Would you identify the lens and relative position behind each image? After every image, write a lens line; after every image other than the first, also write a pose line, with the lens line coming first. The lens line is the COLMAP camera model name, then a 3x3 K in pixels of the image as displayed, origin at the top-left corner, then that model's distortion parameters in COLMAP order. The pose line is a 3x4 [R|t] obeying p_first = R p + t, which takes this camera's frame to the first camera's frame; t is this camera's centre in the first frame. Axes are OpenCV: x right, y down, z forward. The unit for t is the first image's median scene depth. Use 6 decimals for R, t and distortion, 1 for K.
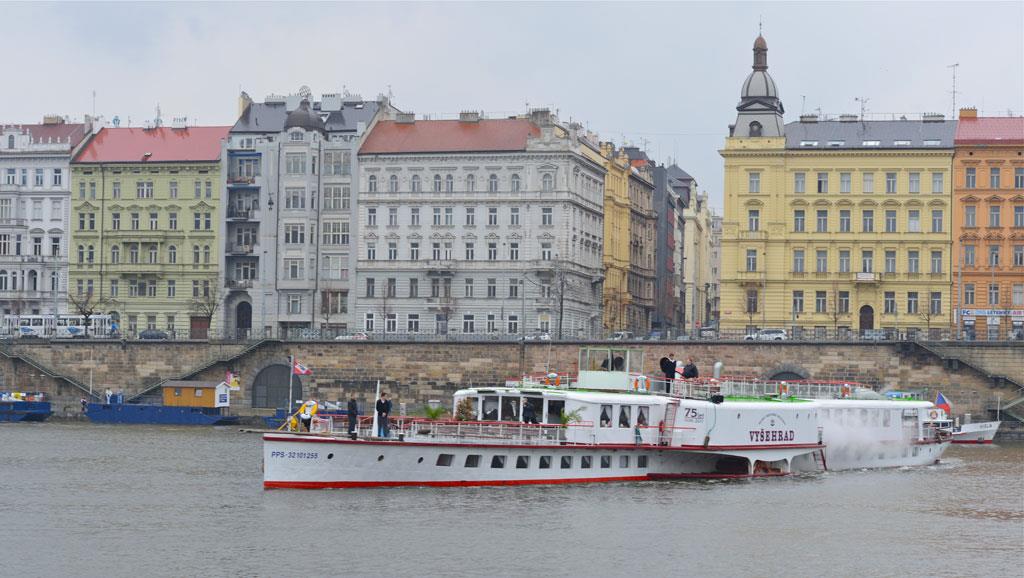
lens RADIAL K [[2558.3, 0, 512.9], [0, 2558.3, 290.1], [0, 0, 1]] dist [-0.106559, 0.000000]
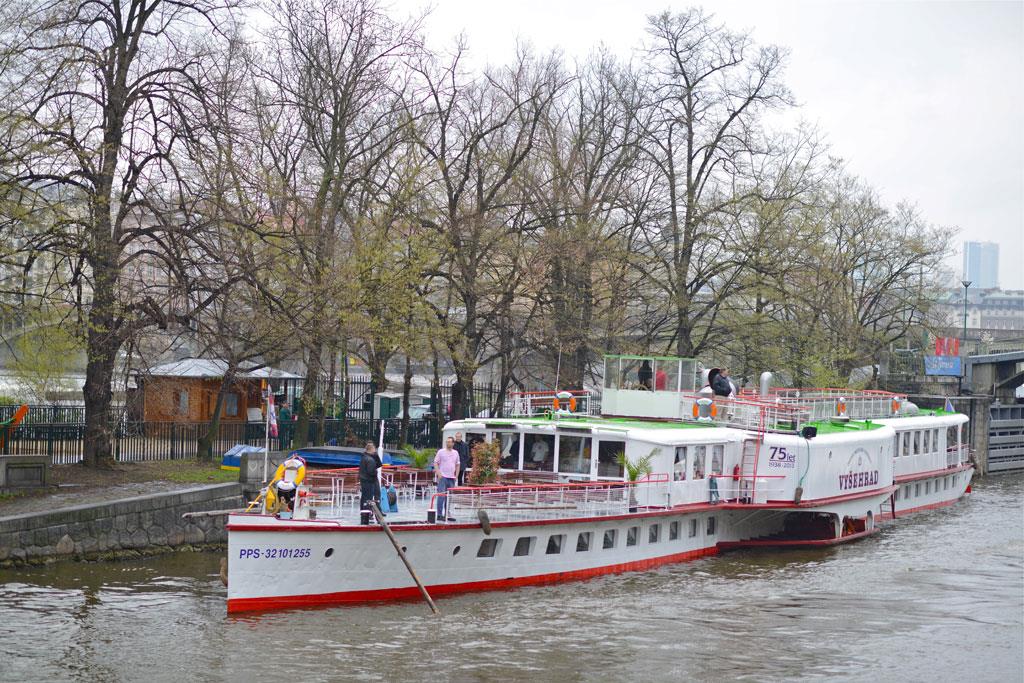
lens RADIAL K [[2527.2, 0, 506.7], [0, 2527.2, 343.6], [0, 0, 1]] dist [-0.060746, 0.000000]
pose [[0.991066, 0.008491, 0.133100, -0.094832], [-0.013918, 0.999107, 0.039898, -0.007527], [-0.132642, -0.041394, 0.990299, 0.350599]]
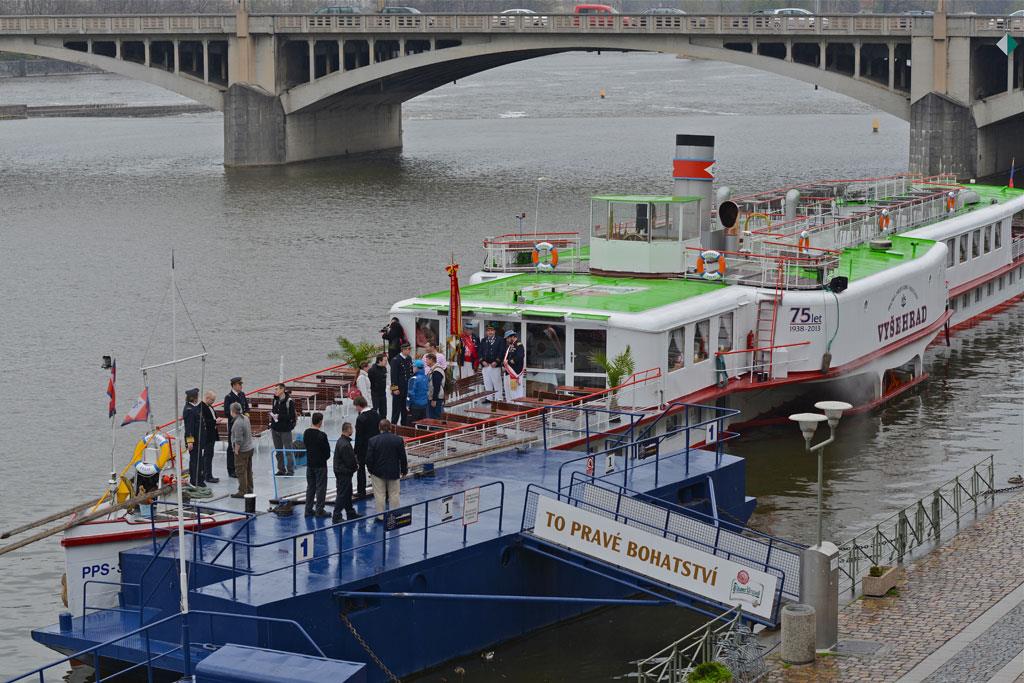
lens RADIAL K [[2527.2, 0, 517.7], [0, 2527.2, 340.4], [0, 0, 1]] dist [-0.060746, 0.000000]
pose [[0.993900, -0.040860, 0.102435, -0.051830], [0.022387, 0.984245, 0.175384, -0.047488], [-0.107987, -0.172021, 0.979156, 0.468014]]
